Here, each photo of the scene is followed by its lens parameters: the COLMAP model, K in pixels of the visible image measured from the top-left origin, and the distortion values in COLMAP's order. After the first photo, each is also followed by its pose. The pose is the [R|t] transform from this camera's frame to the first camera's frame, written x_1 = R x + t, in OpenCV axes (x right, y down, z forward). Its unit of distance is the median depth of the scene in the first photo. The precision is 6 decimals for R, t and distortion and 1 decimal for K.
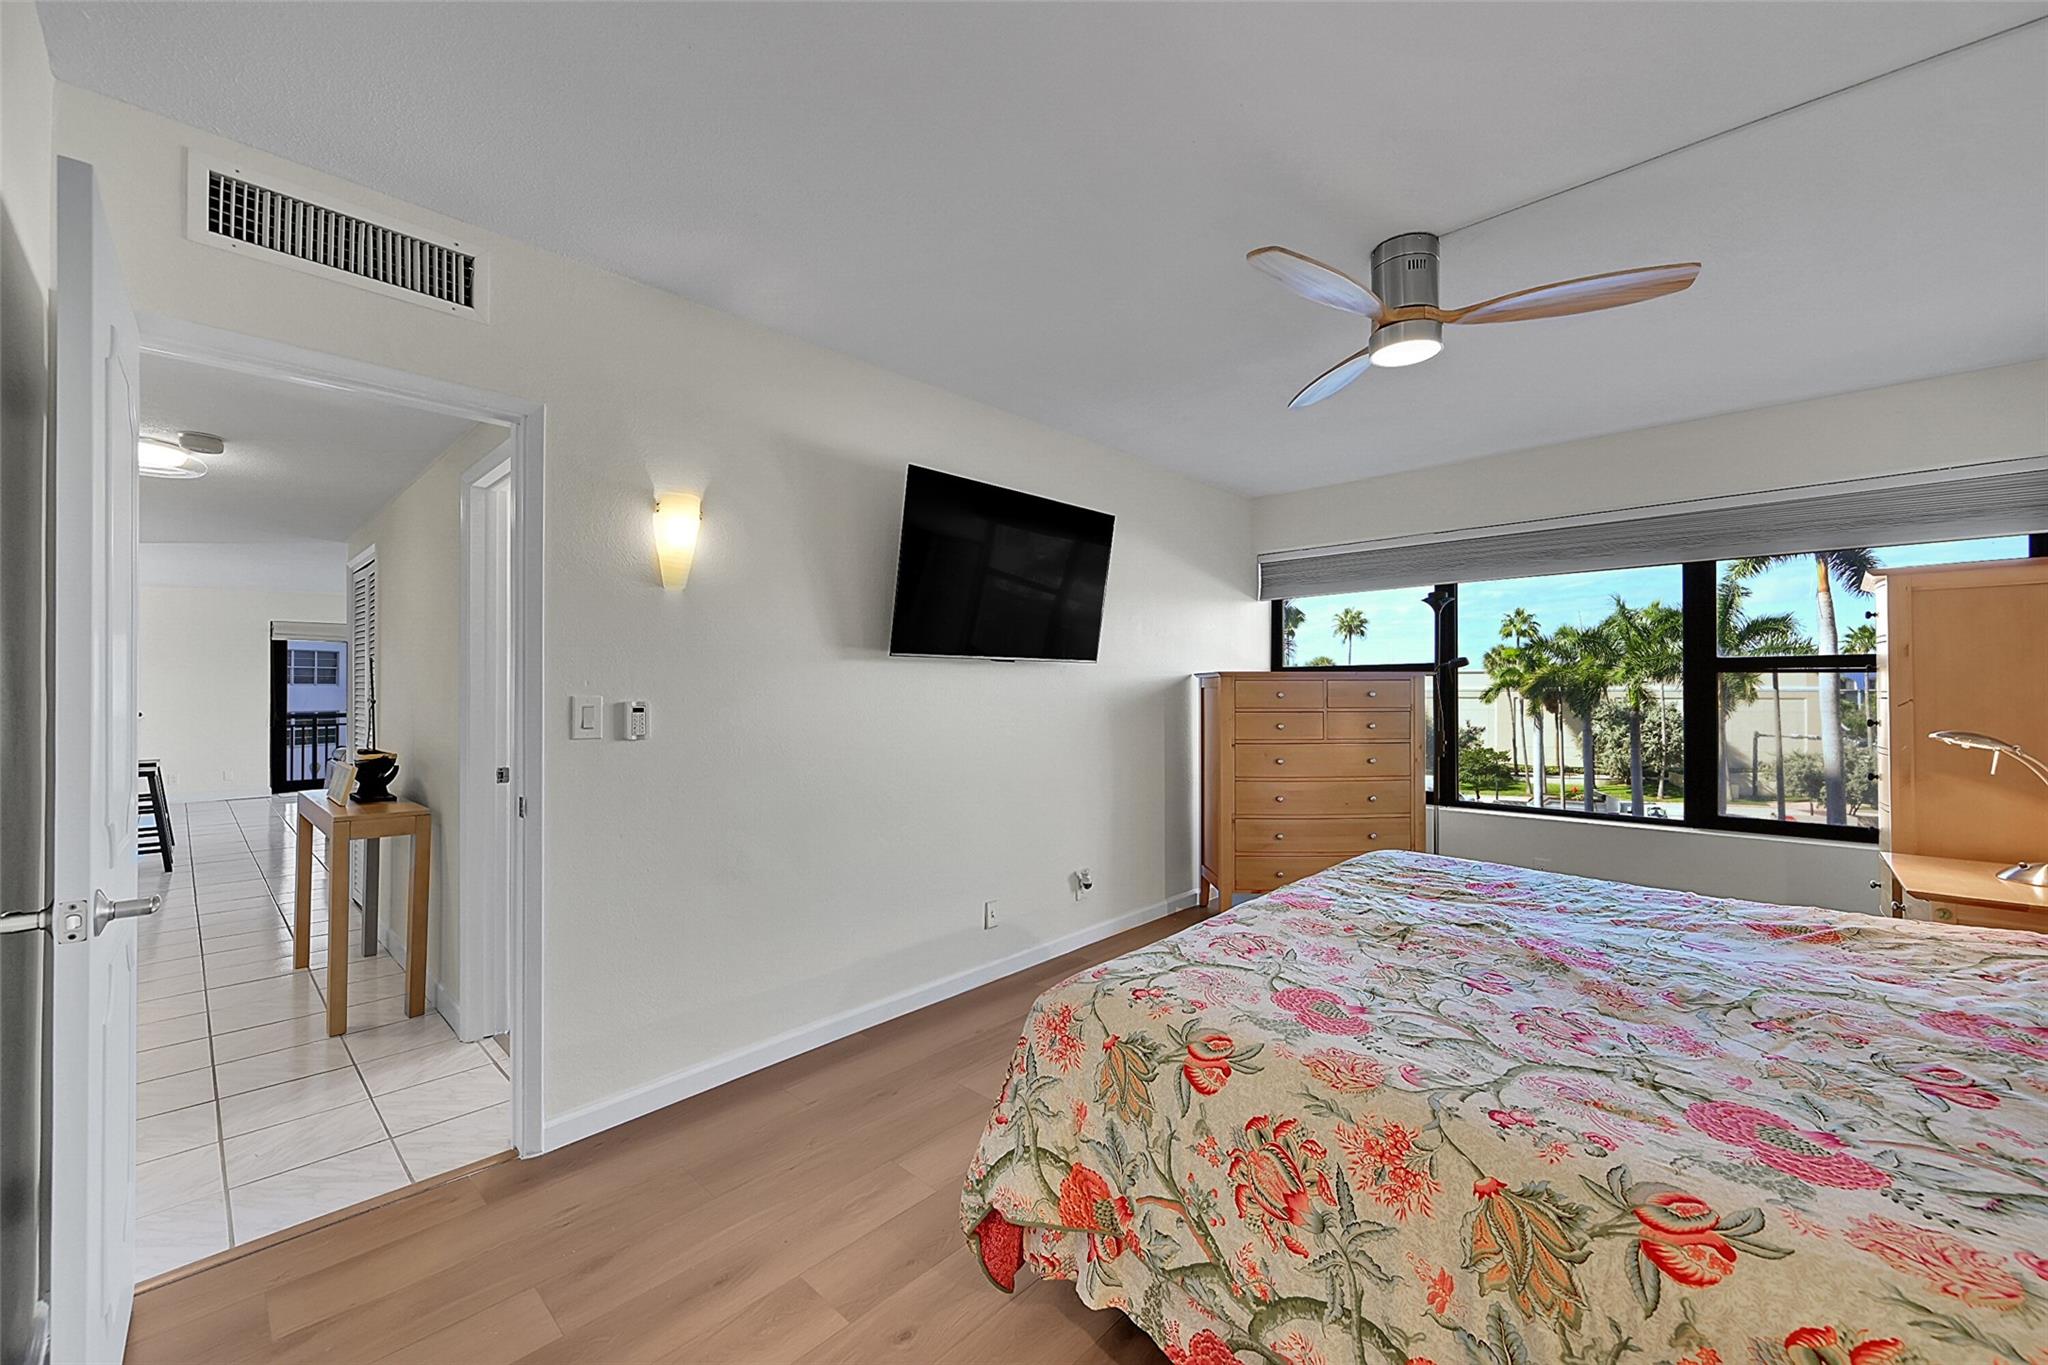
lens RADIAL K [[814.0, 0, 1027.4], [0, 814.0, 677.3], [0, 0, 1]] dist [0.007383, 0.000203]
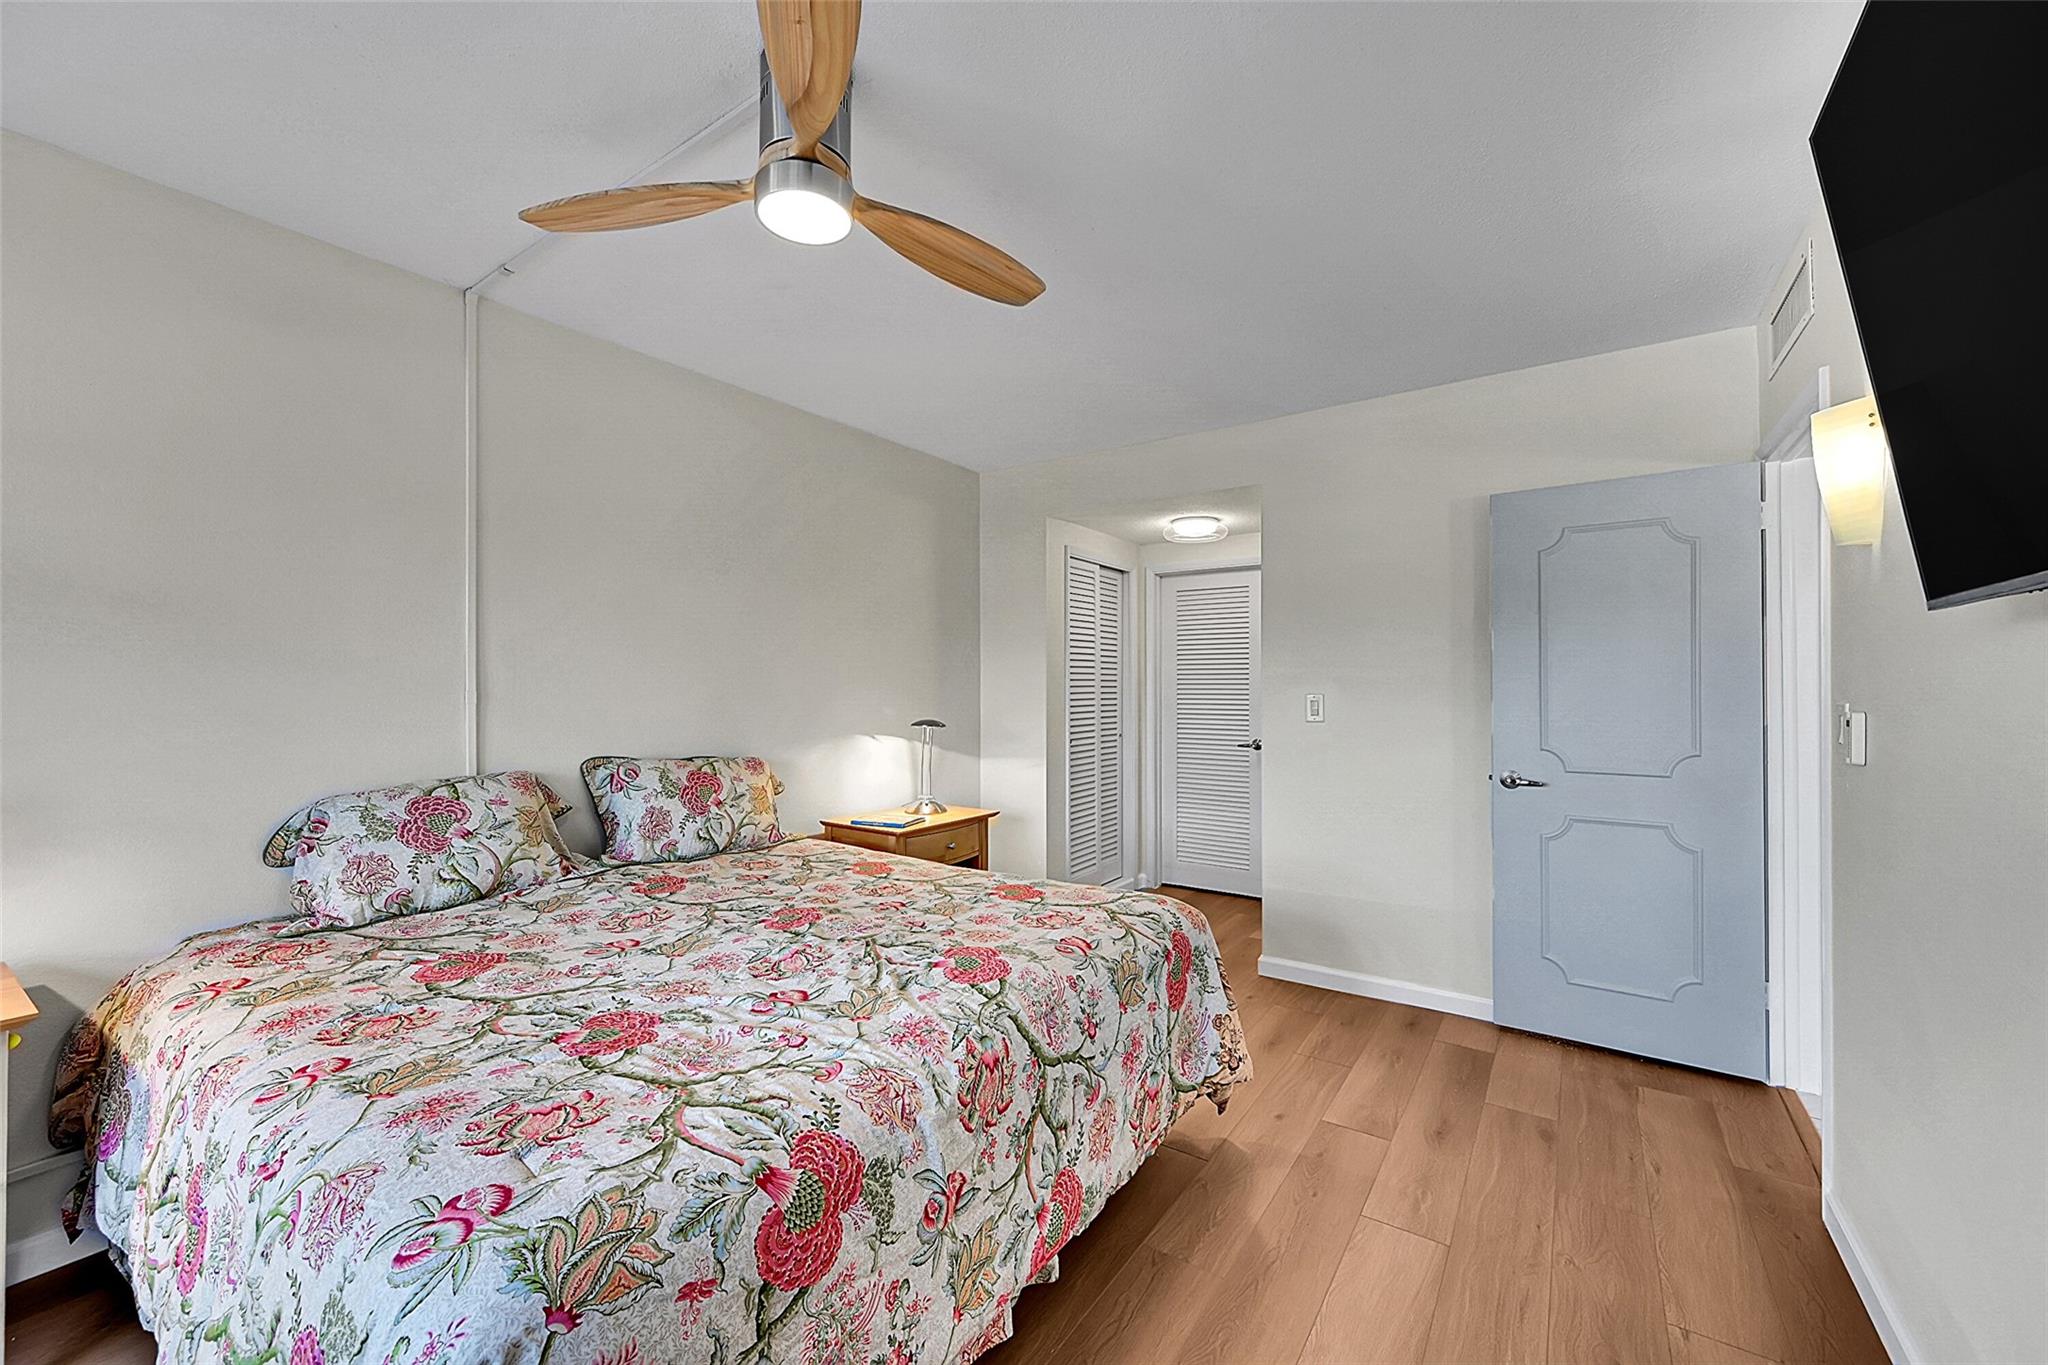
lens RADIAL K [[802.4, 0, 1020.1], [0, 802.4, 685.1], [0, 0, 1]] dist [-0.001611, -0.000037]
pose [[-0.990103, 0.001588, -0.140331, 0.477809], [0.004053, 0.999842, -0.017283, 0.018237], [0.140282, -0.017680, -0.989954, 2.144682]]
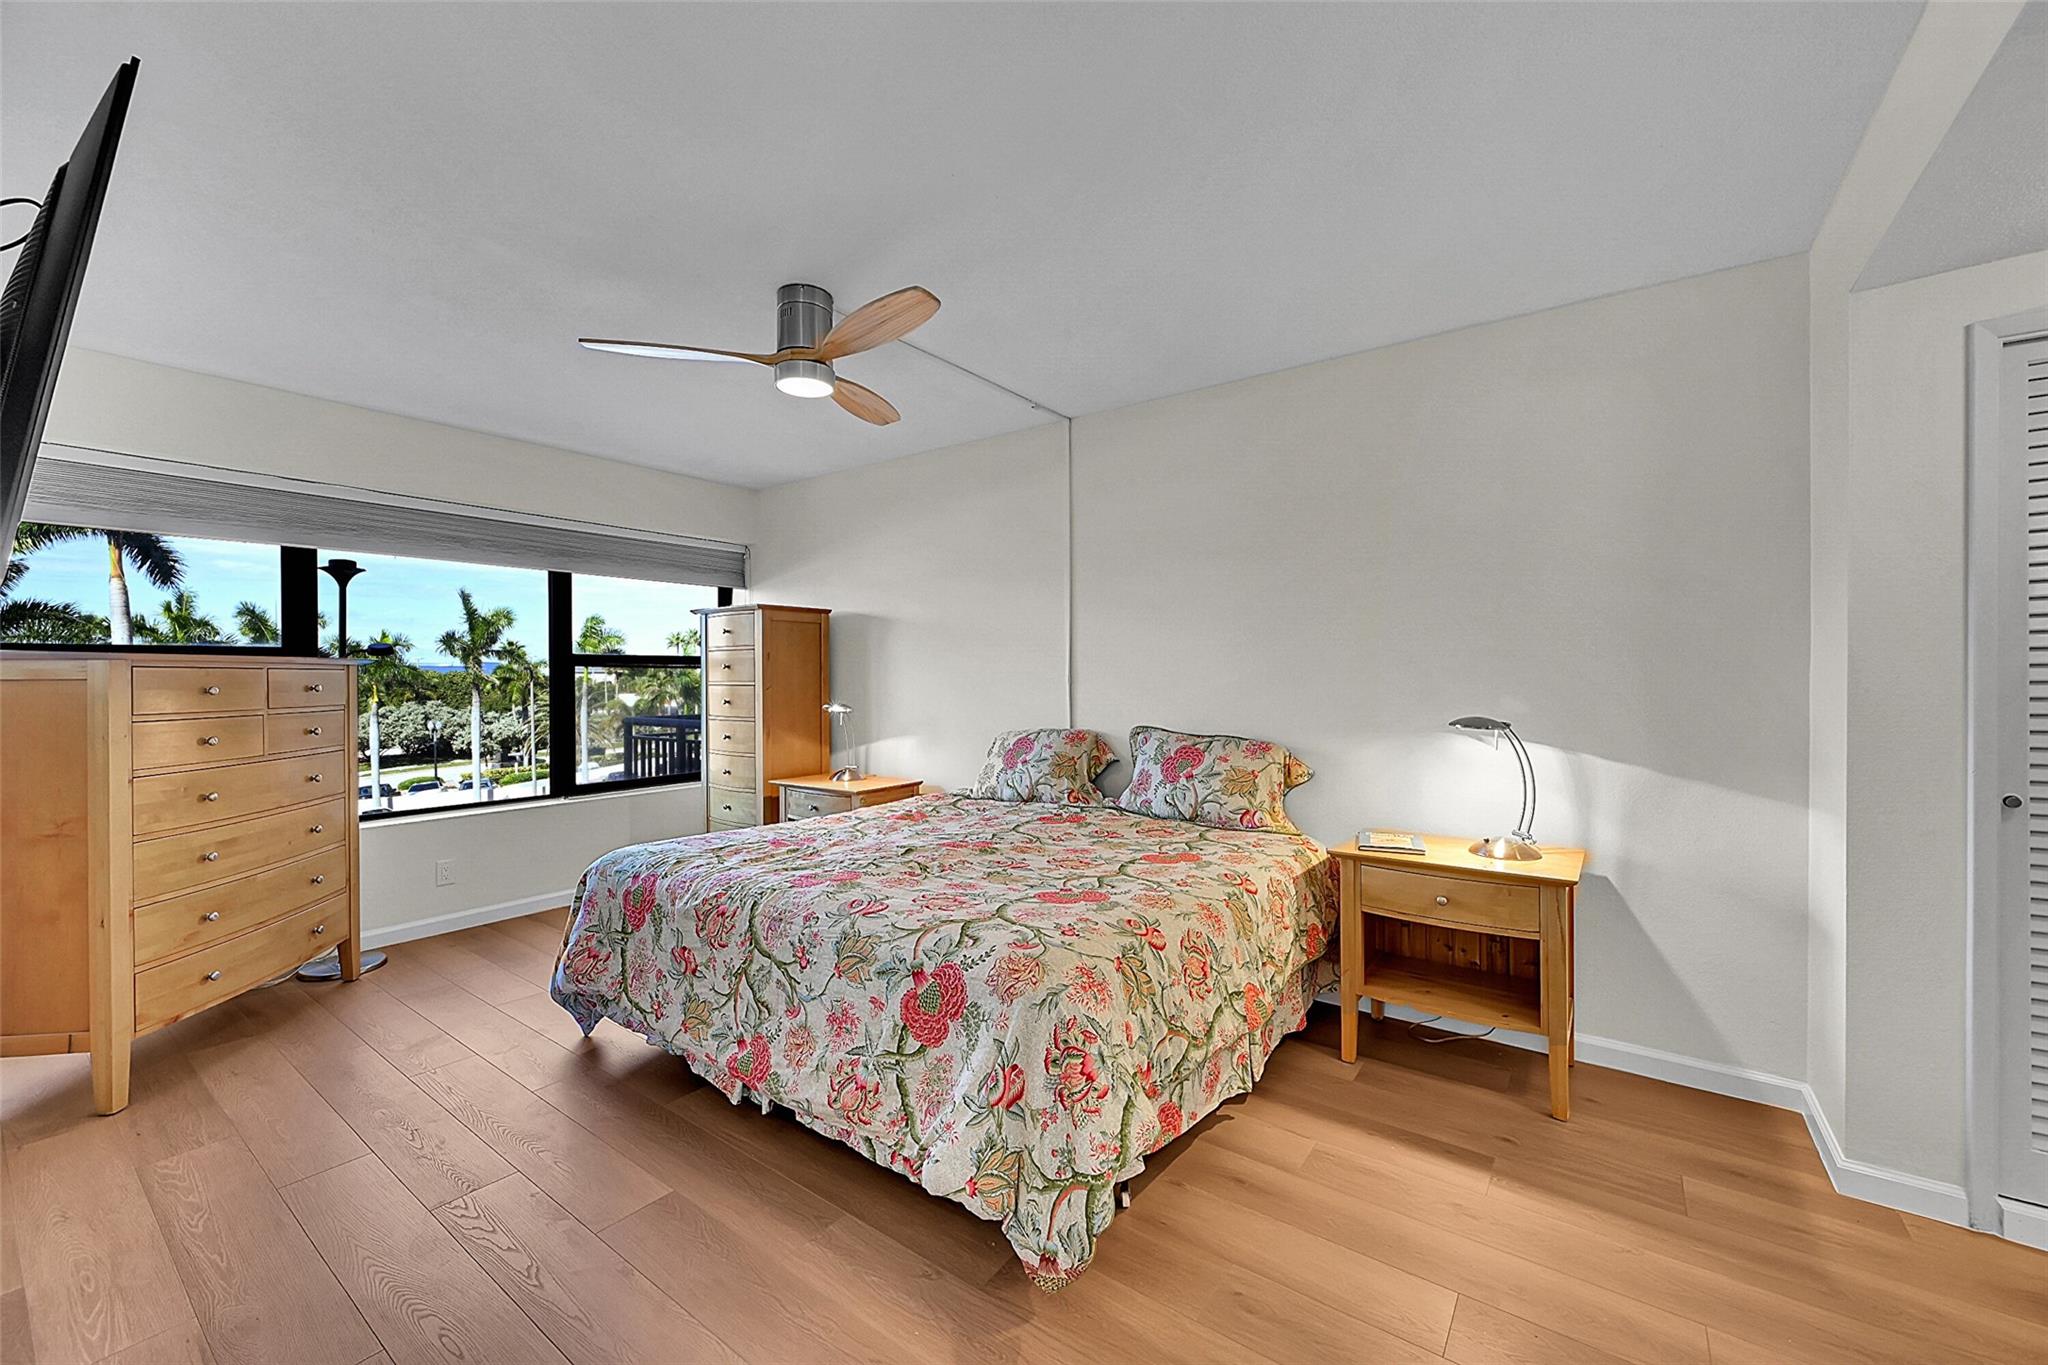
lens RADIAL K [[802.4, 0, 1020.1], [0, 802.4, 685.1], [0, 0, 1]] dist [-0.001611, -0.000037]
pose [[-0.118486, -0.008112, 0.992923, -0.880103], [-0.011518, 0.999911, 0.006795, 0.013620], [-0.992889, -0.010631, -0.118569, 1.048275]]
